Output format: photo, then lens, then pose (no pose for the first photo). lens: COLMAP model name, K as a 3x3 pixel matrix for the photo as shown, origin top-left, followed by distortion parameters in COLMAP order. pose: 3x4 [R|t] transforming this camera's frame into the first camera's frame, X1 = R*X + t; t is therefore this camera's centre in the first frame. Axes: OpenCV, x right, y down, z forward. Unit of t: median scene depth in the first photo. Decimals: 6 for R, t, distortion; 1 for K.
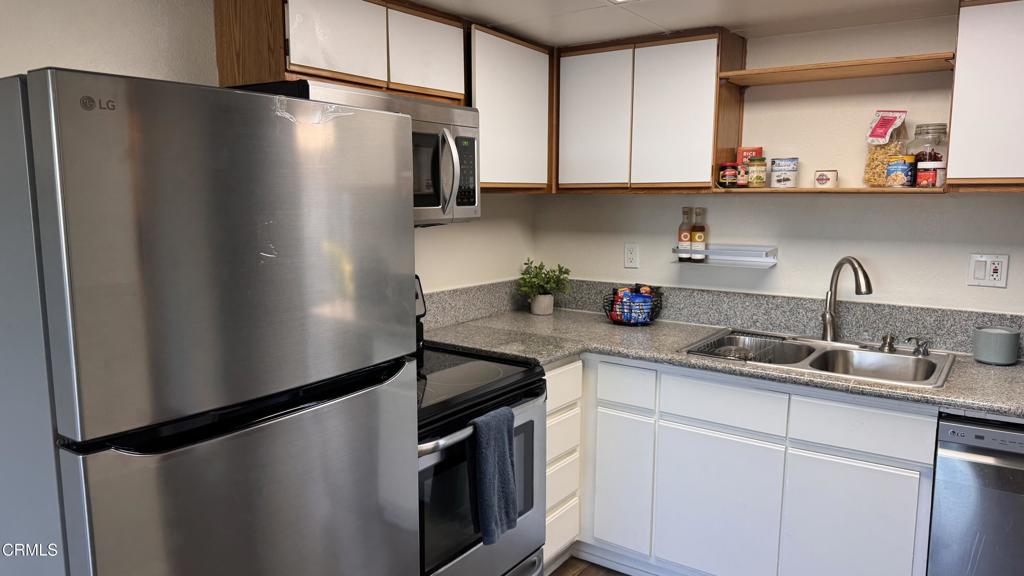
lens RADIAL K [[719.6, 0, 512.6], [0, 719.6, 290.9], [0, 0, 1]] dist [0.048128, -0.049715]
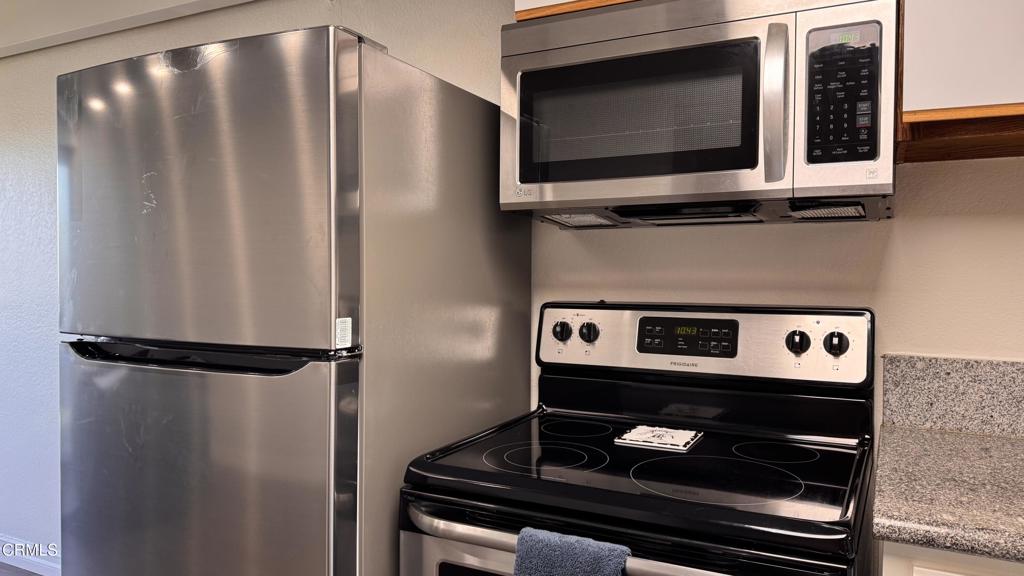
lens RADIAL K [[731.8, 0, 516.7], [0, 731.8, 282.3], [0, 0, 1]] dist [0.057539, -0.090234]
pose [[0.124475, 0.009142, -0.992181, 0.382006], [-0.139694, 0.990159, -0.008402, -0.000962], [0.982340, 0.139647, 0.124527, 0.676249]]
